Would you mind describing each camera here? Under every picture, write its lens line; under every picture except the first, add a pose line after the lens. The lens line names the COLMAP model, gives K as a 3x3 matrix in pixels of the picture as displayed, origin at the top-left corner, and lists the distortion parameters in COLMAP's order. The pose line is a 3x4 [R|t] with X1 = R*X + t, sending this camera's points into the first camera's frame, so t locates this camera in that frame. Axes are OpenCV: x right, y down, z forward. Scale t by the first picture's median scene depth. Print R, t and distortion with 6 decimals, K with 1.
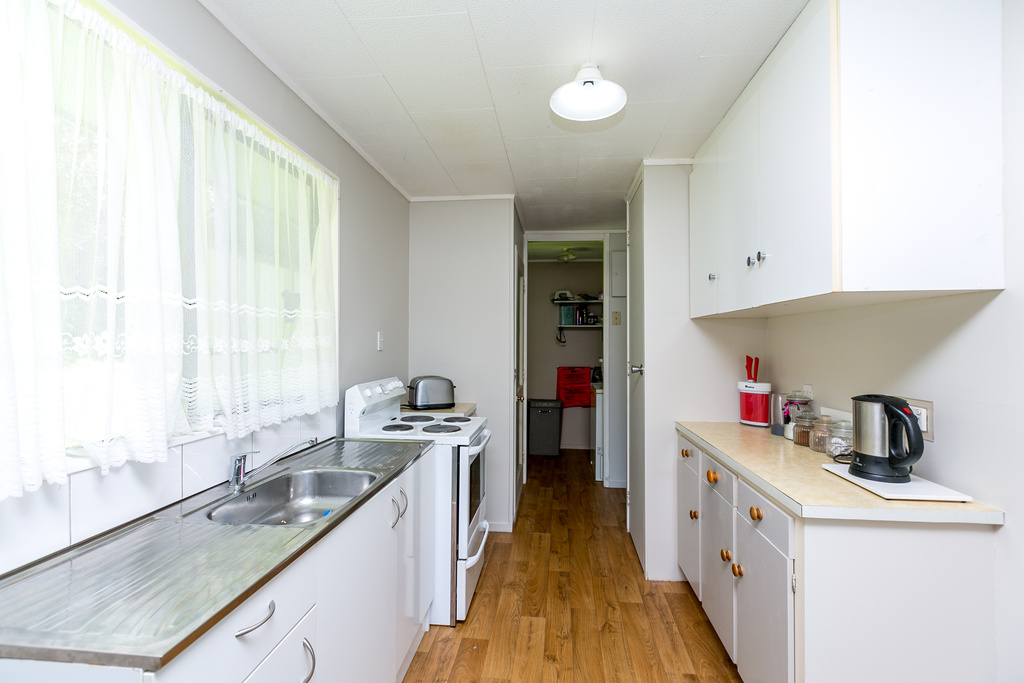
lens RADIAL K [[457.8, 0, 507.4], [0, 457.8, 340.3], [0, 0, 1]] dist [0.002809, 0.000535]
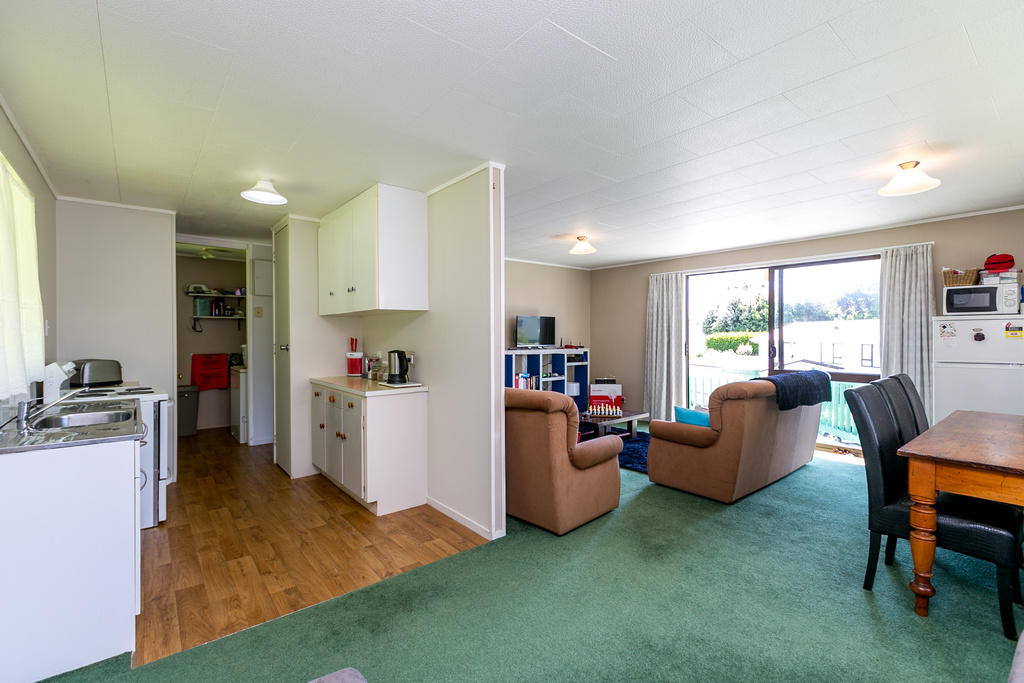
lens RADIAL K [[457.8, 0, 507.4], [0, 457.8, 340.3], [0, 0, 1]] dist [0.002809, 0.000535]
pose [[0.708036, -0.011802, 0.706078, -0.246613], [-0.000548, 0.999851, 0.017262, 0.010363], [-0.706176, -0.012609, 0.707924, -0.560811]]
